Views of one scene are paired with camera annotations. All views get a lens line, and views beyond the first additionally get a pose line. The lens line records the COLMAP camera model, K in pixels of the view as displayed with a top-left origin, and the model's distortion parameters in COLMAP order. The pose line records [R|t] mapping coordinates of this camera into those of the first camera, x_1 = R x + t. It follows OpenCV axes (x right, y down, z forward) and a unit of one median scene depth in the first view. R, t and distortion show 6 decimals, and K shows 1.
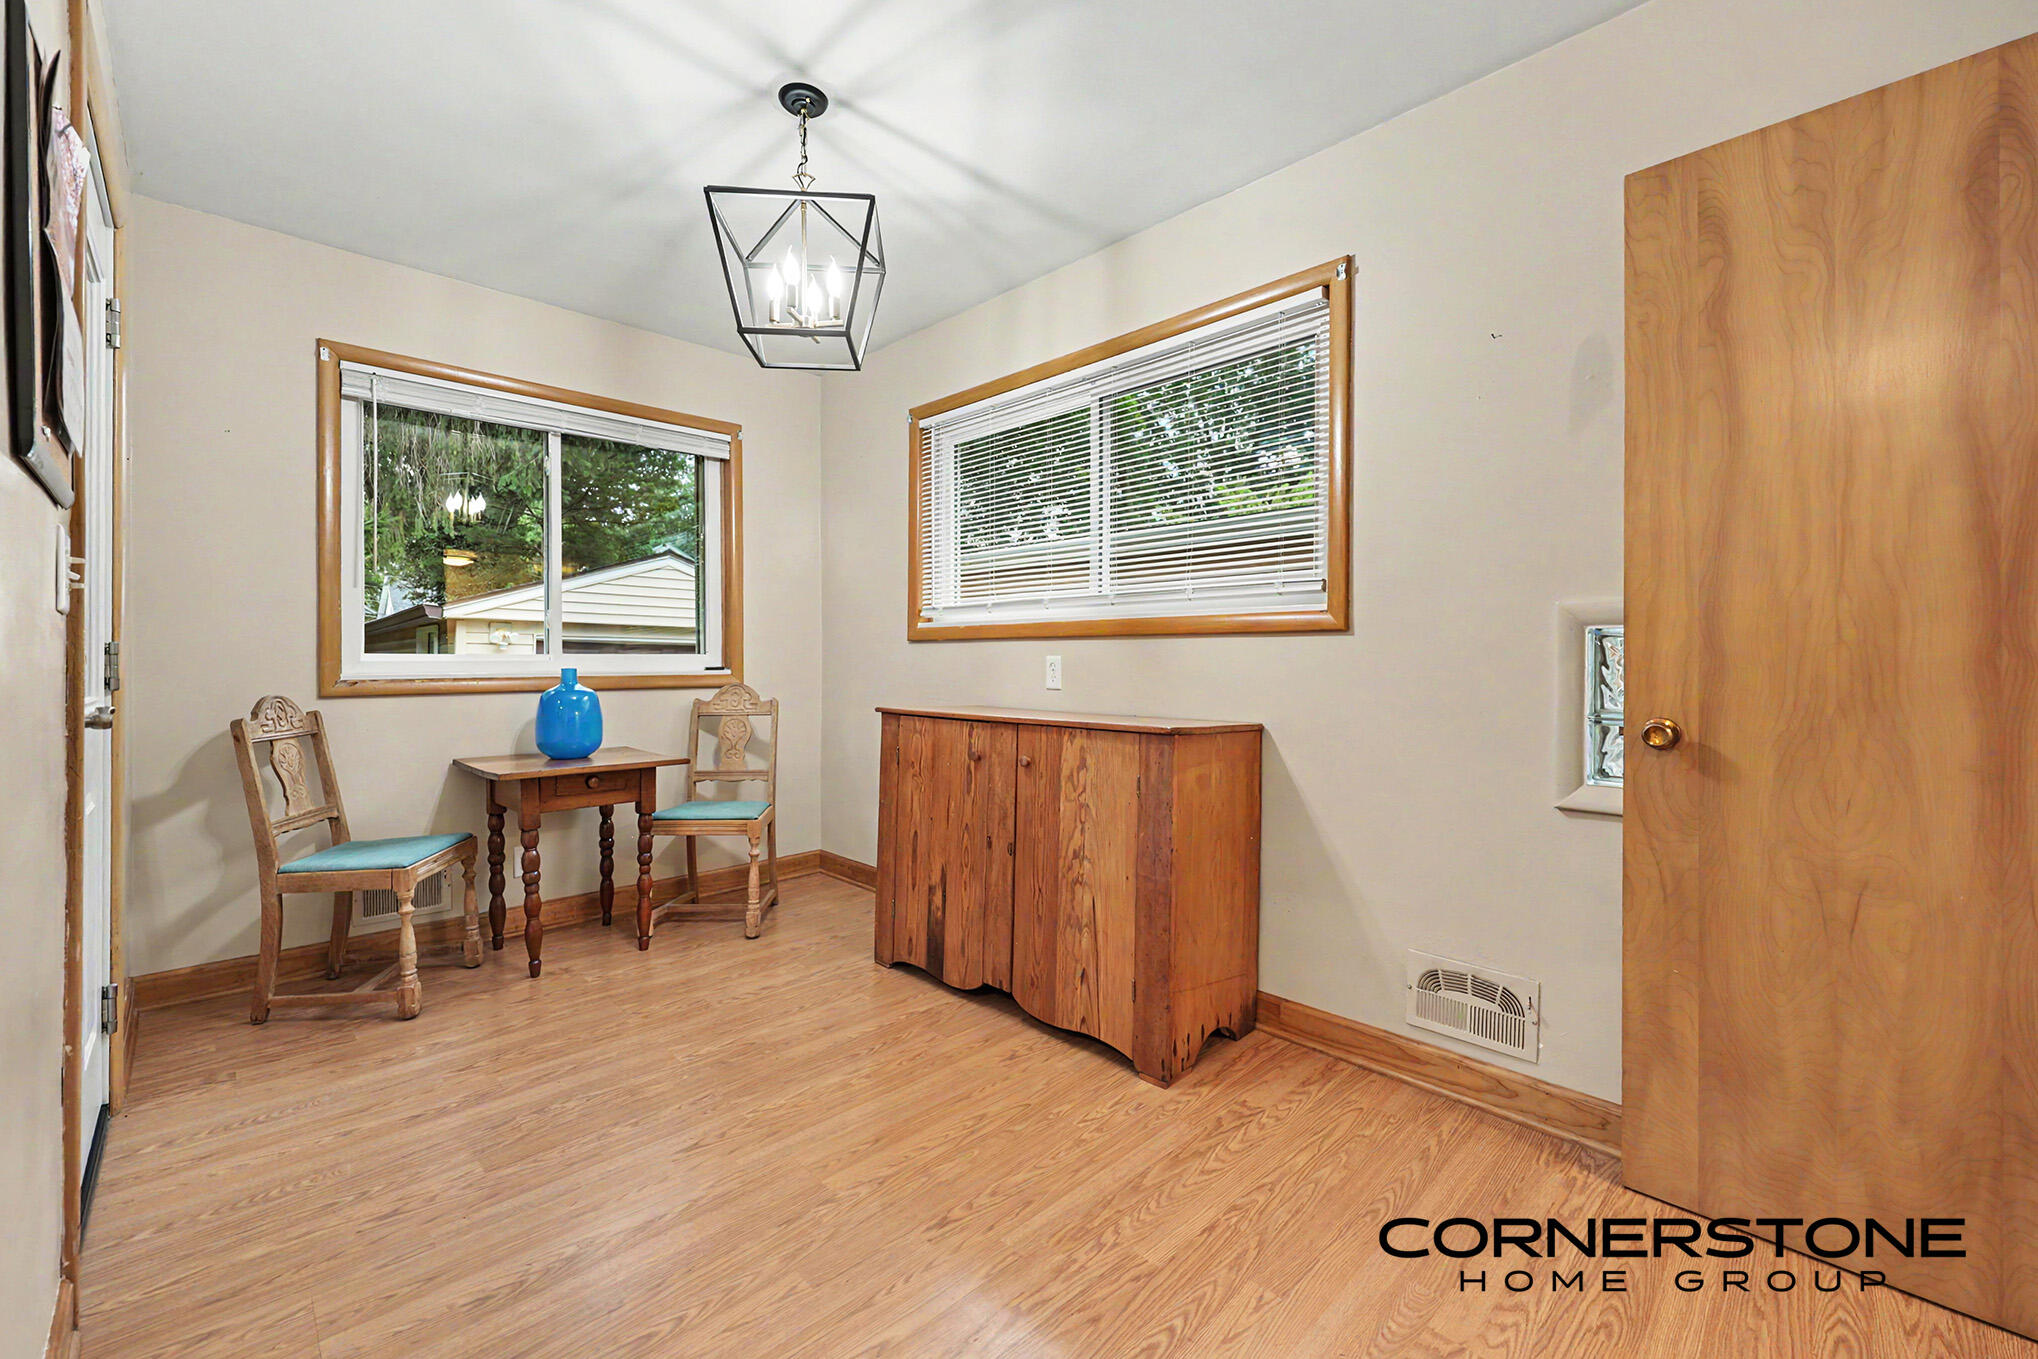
lens RADIAL K [[831.6, 0, 1012.3], [0, 831.6, 662.2], [0, 0, 1]] dist [0.001646, 0.000154]
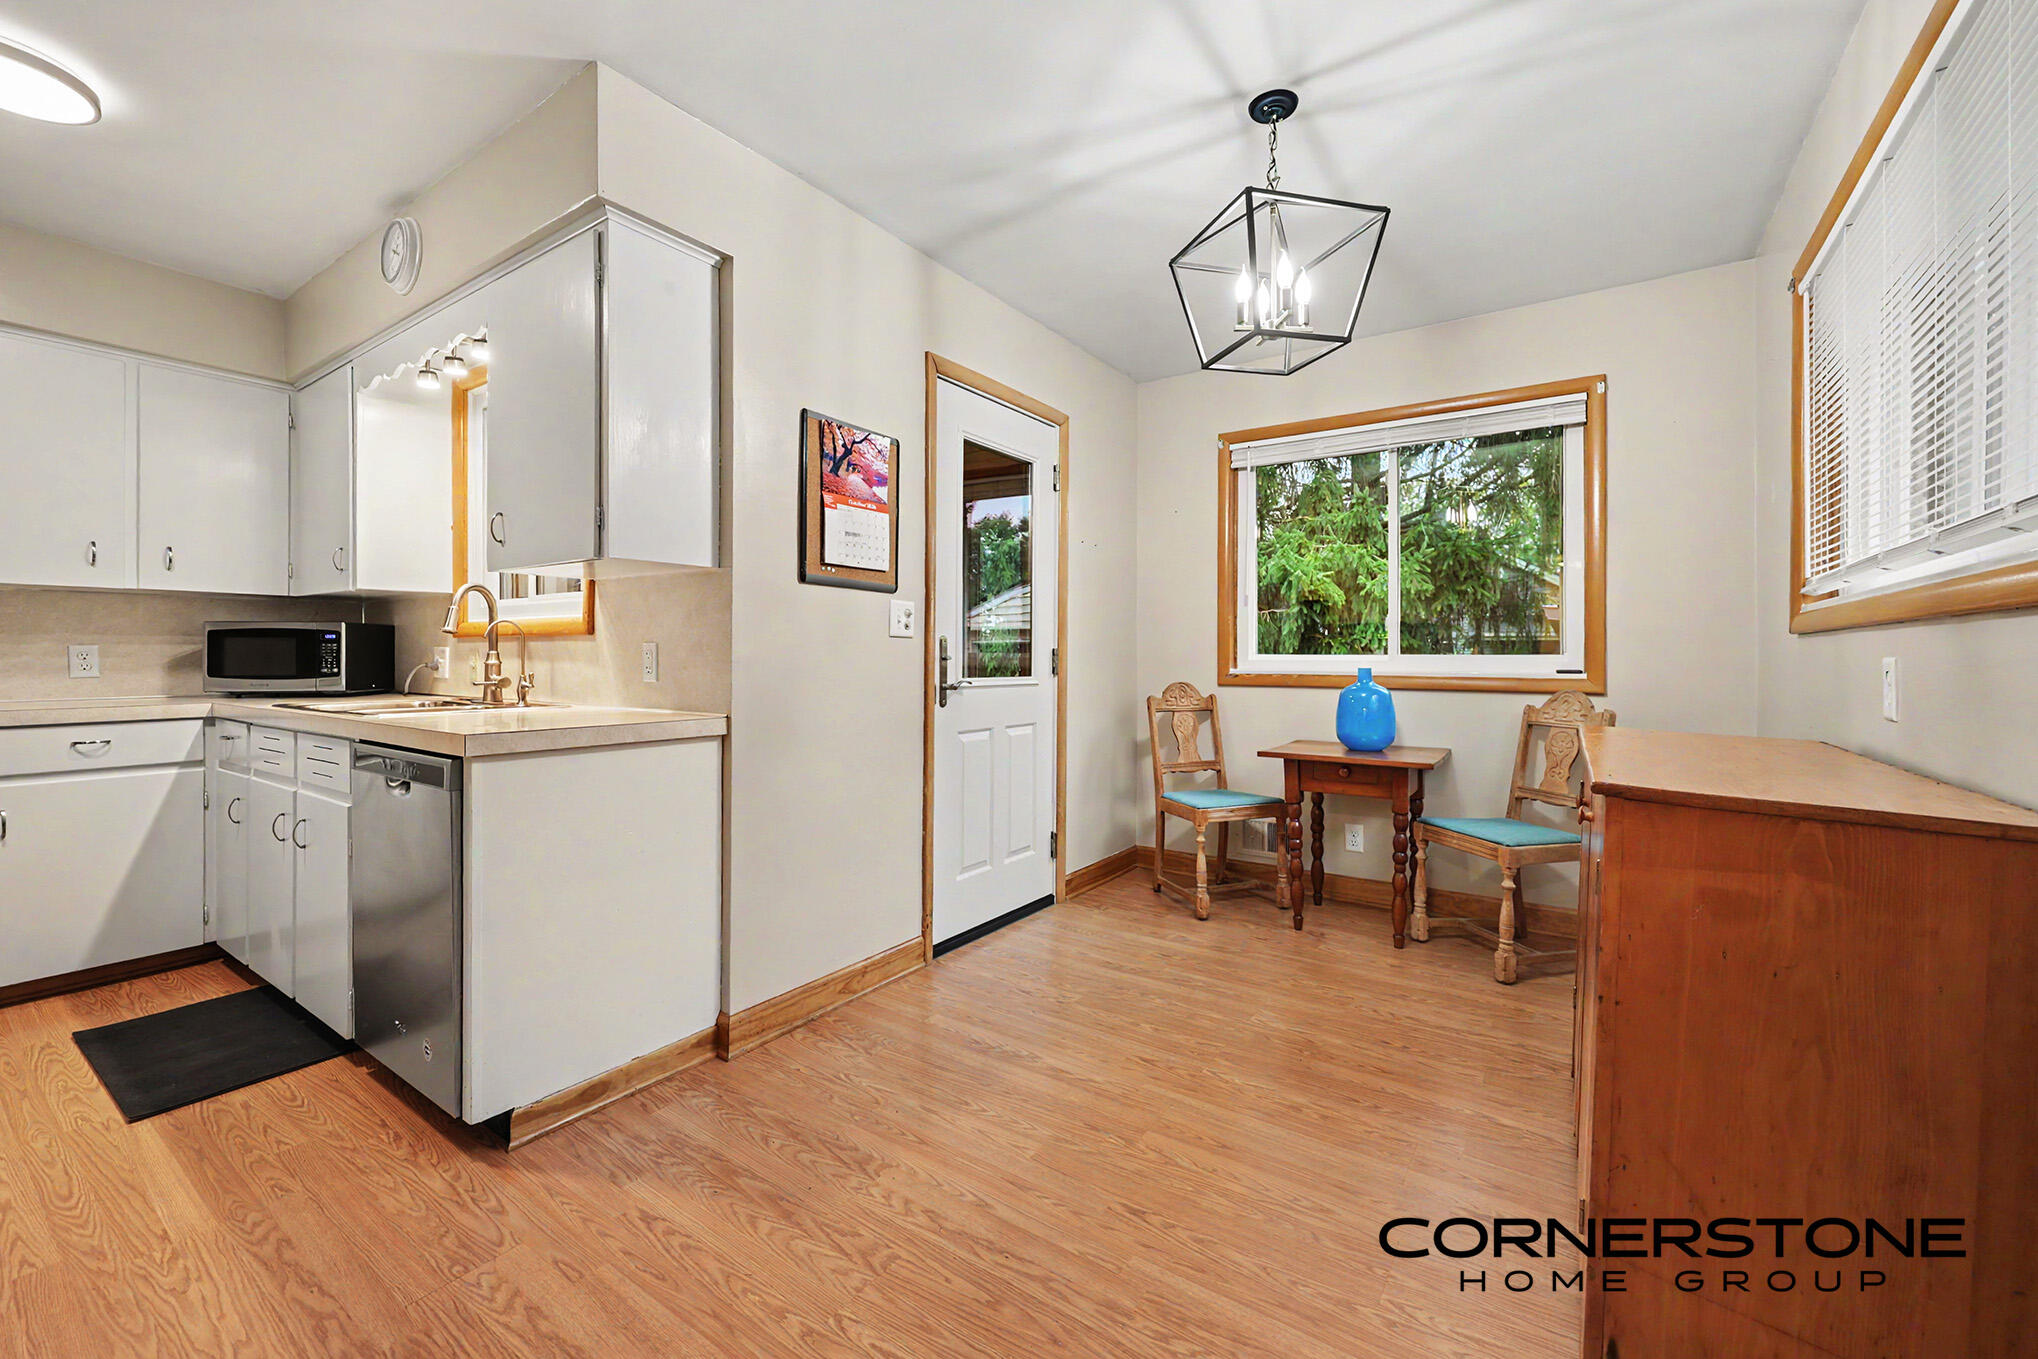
lens RADIAL K [[831.6, 0, 993.7], [0, 831.6, 653.7], [0, 0, 1]] dist [0.001646, 0.000154]
pose [[0.185851, -0.002504, -0.982575, 0.525369], [-0.010974, 0.999929, -0.004624, -0.000851], [0.982517, 0.011642, 0.185810, 0.375821]]
